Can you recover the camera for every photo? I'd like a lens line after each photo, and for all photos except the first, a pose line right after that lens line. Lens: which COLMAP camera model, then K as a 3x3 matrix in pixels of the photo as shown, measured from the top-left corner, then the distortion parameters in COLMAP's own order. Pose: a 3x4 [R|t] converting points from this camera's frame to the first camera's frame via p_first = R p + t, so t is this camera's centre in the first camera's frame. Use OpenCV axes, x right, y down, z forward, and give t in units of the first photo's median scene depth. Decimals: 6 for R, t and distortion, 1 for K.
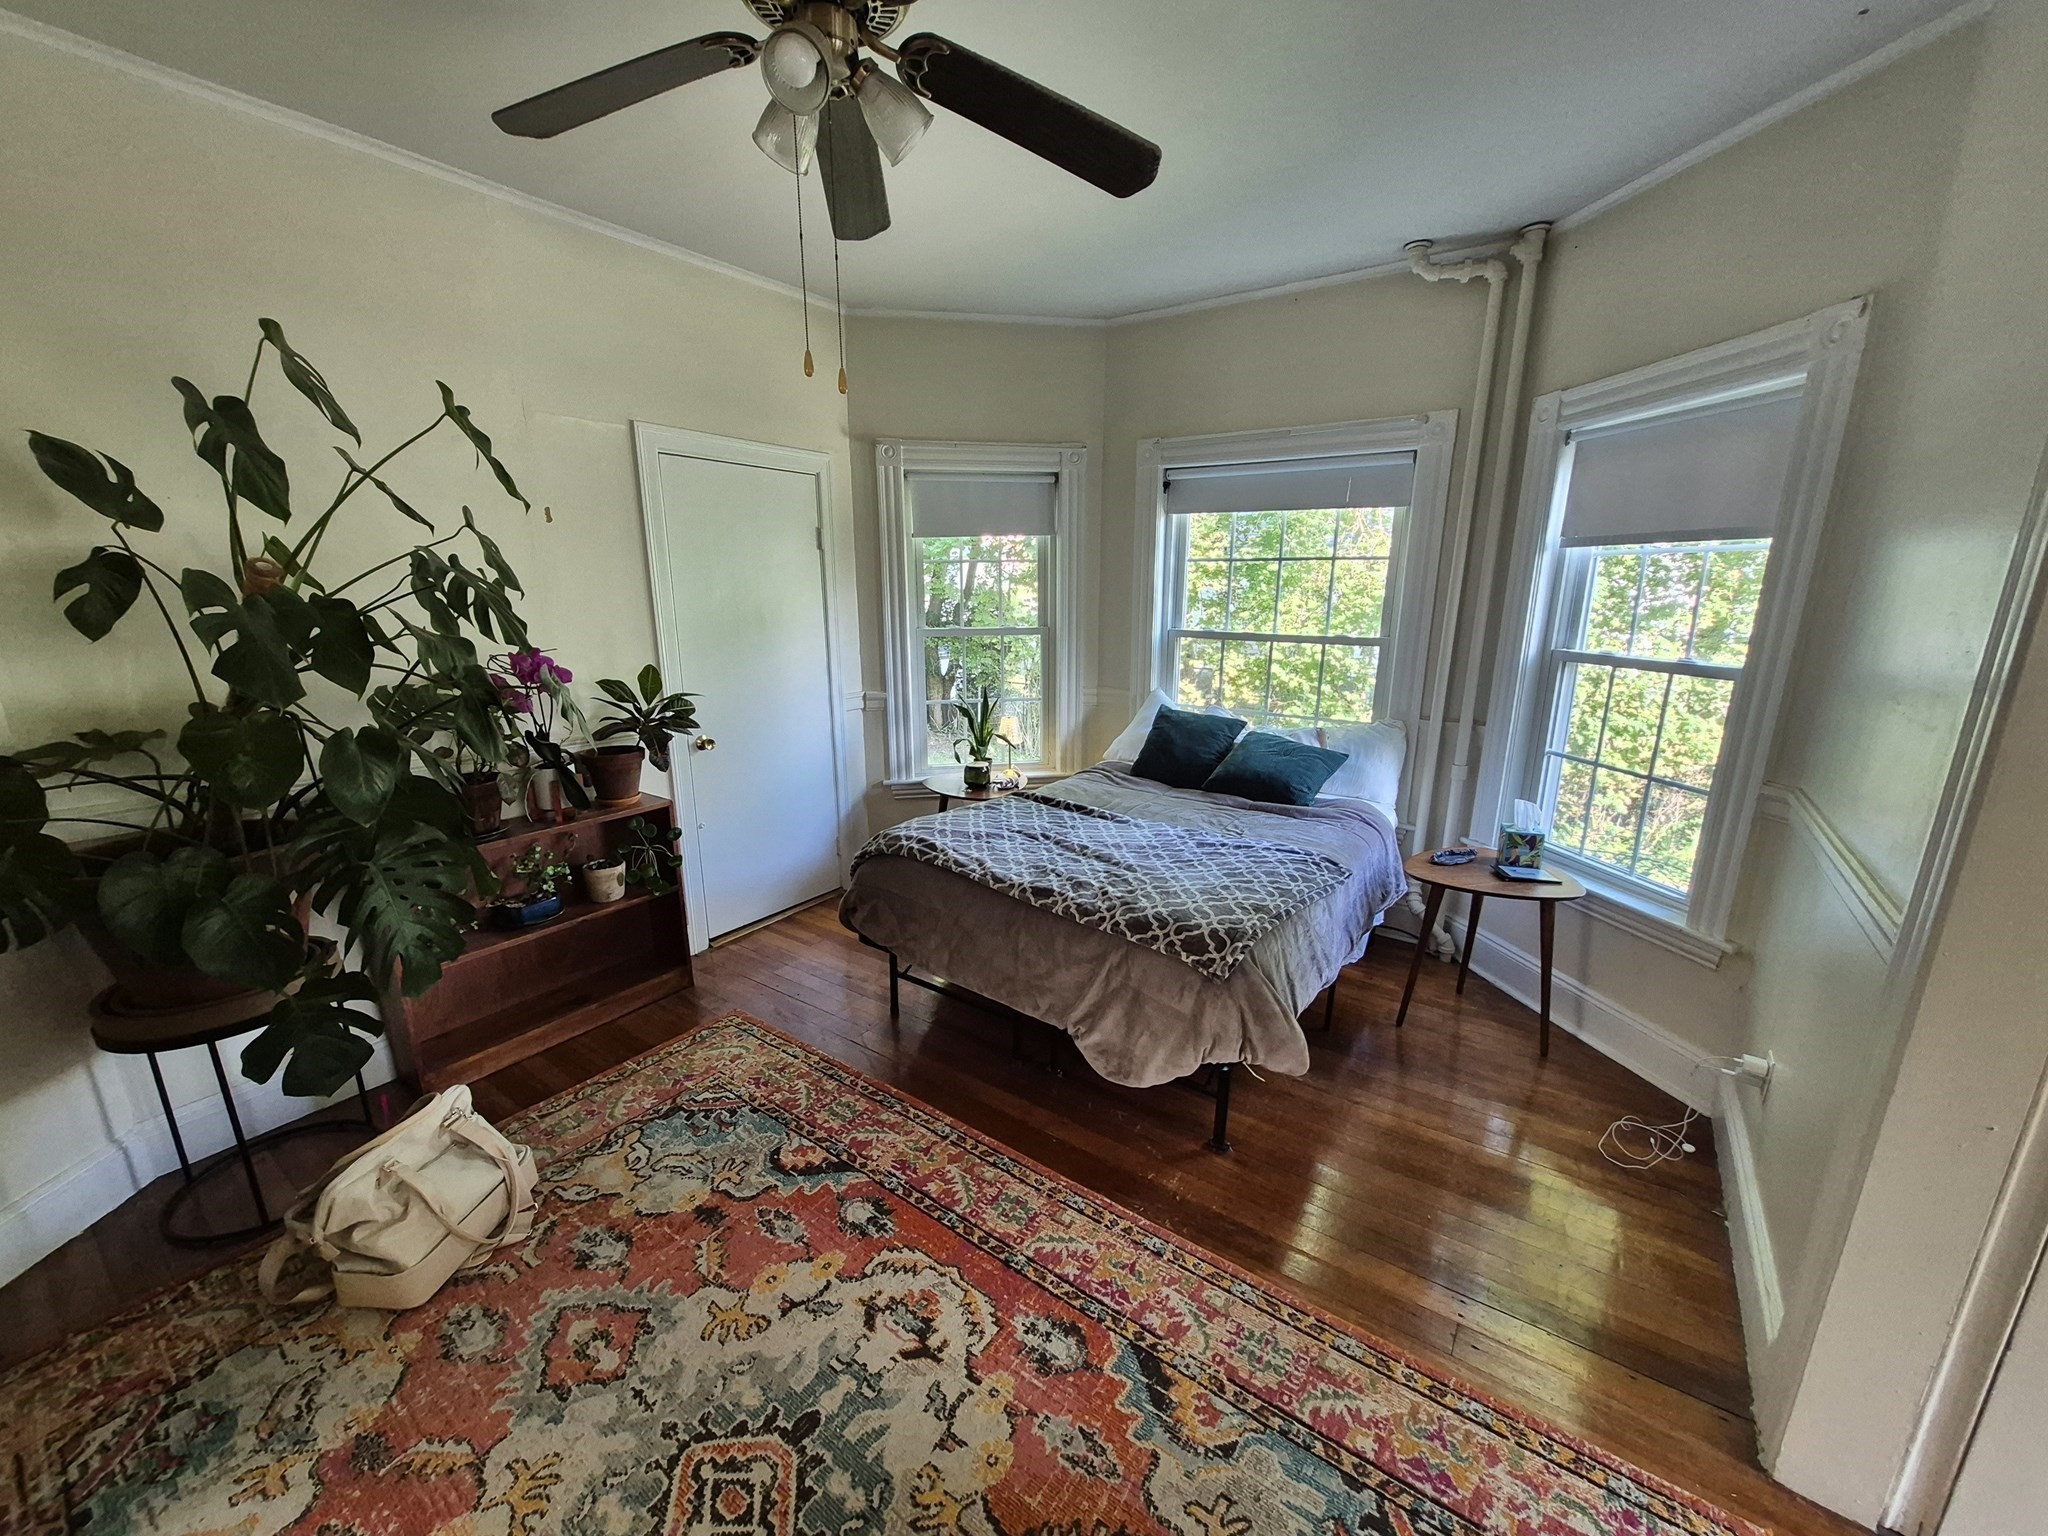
lens RADIAL K [[809.4, 0, 1020.7], [0, 809.4, 779.1], [0, 0, 1]] dist [-0.000417, -0.001372]
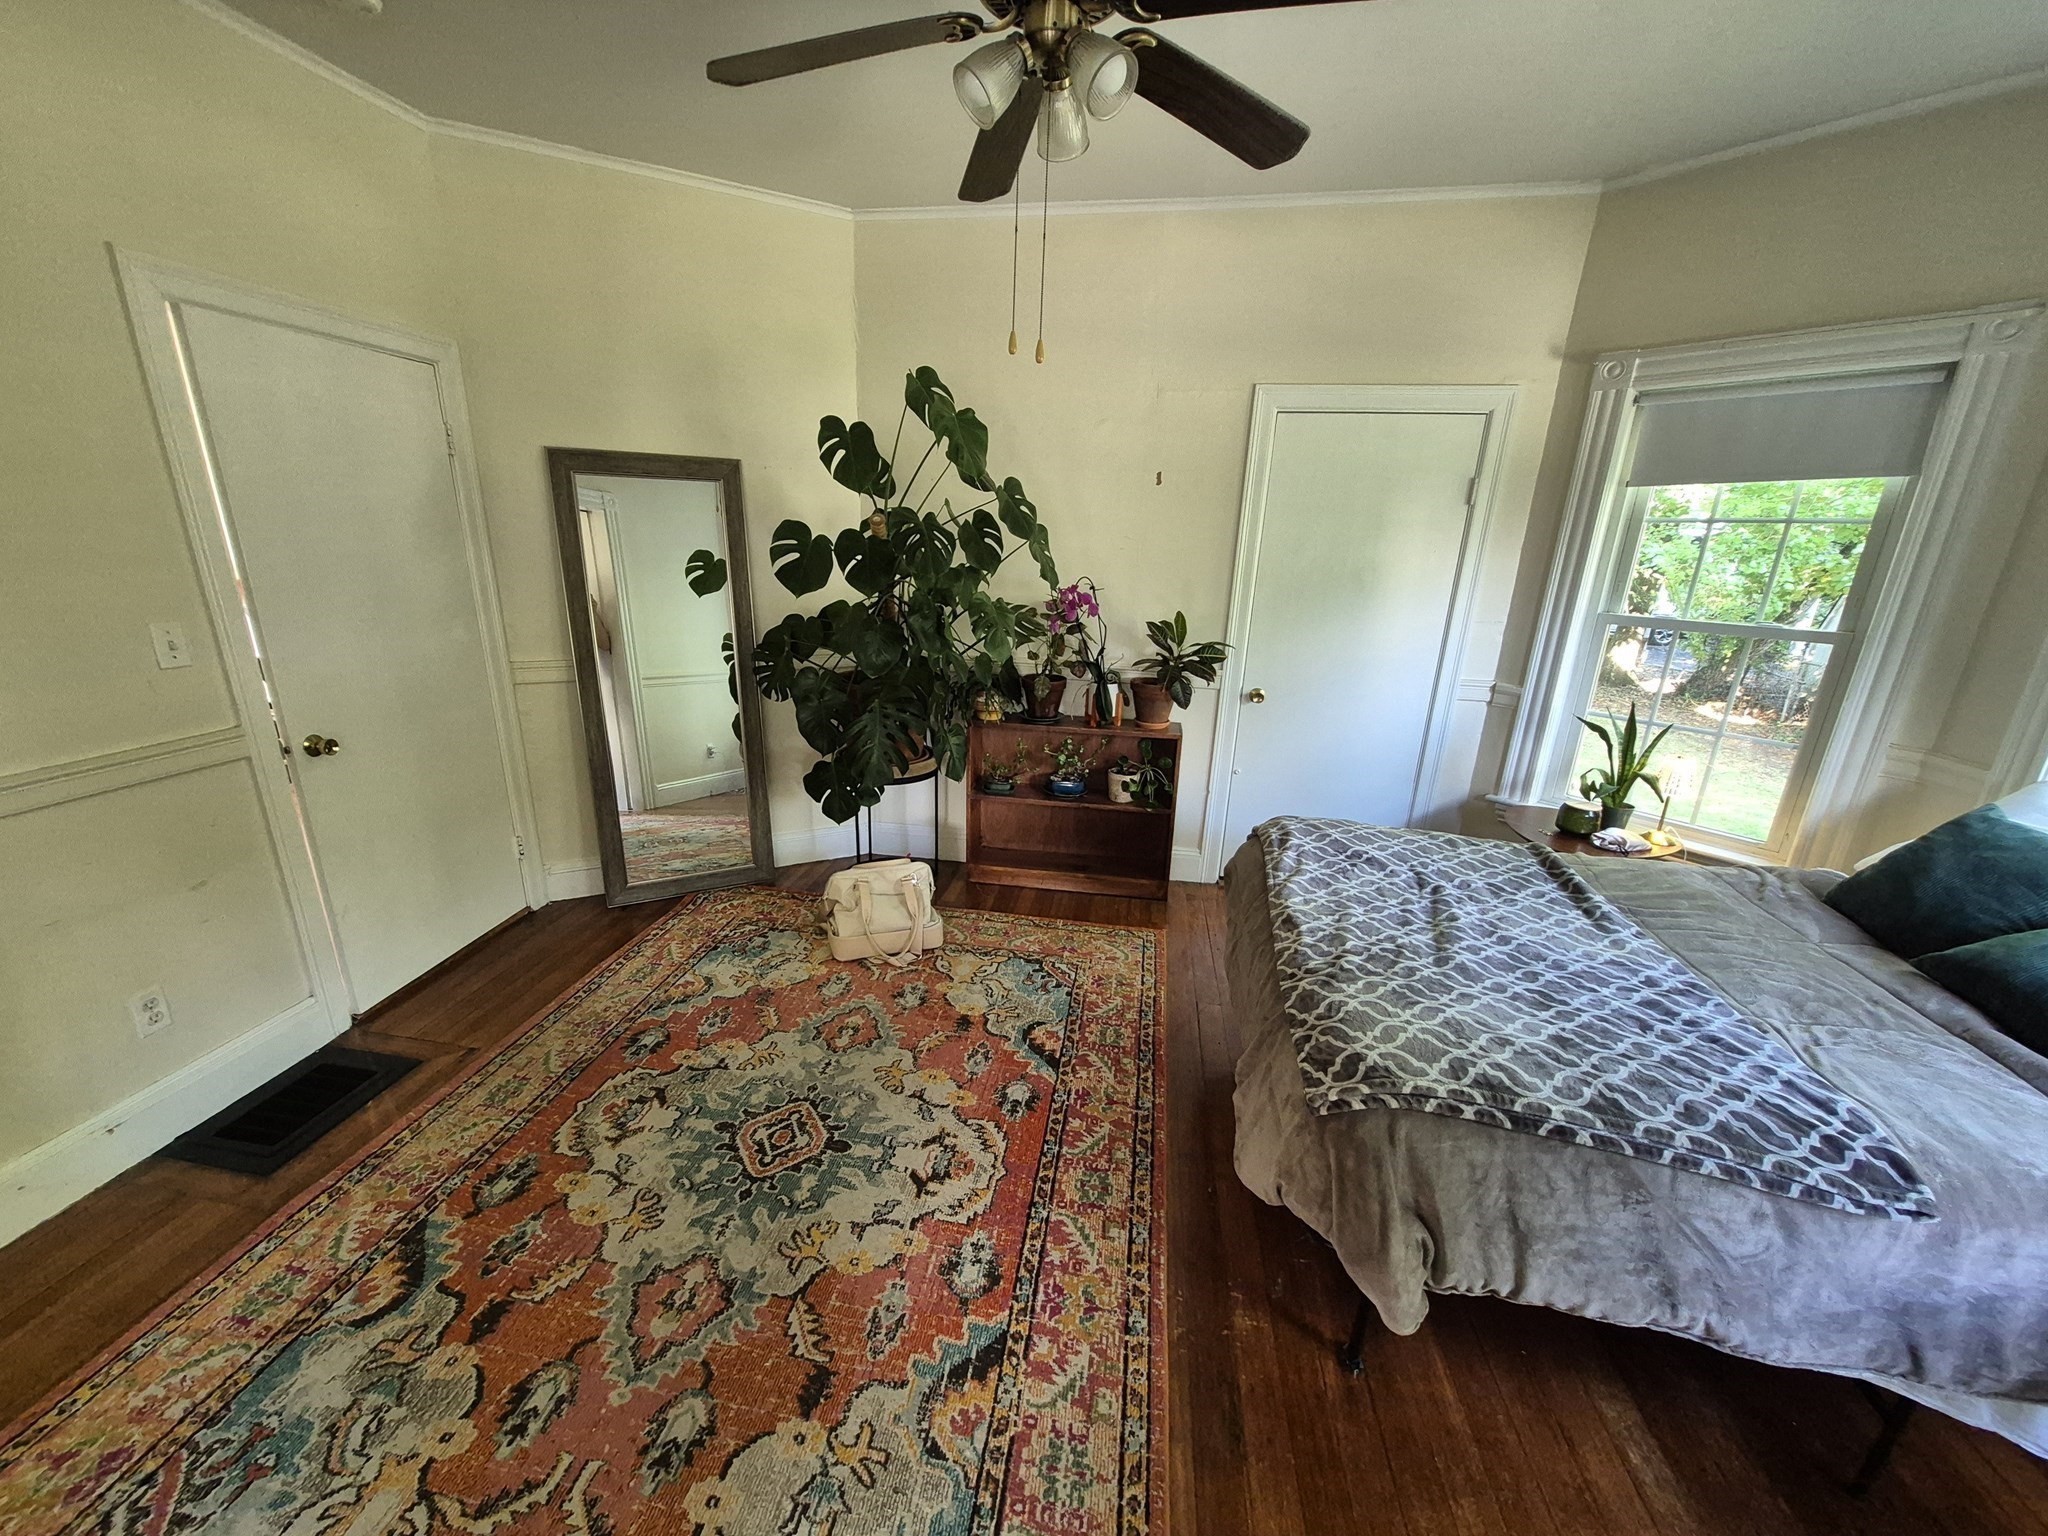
lens RADIAL K [[809.4, 0, 985.9], [0, 809.4, 781.8], [0, 0, 1]] dist [-0.000417, -0.001372]
pose [[0.423016, 0.284075, -0.860441, 0.720377], [-0.239687, 0.950842, 0.196084, -0.110730], [0.873847, 0.123290, 0.470310, 0.406183]]
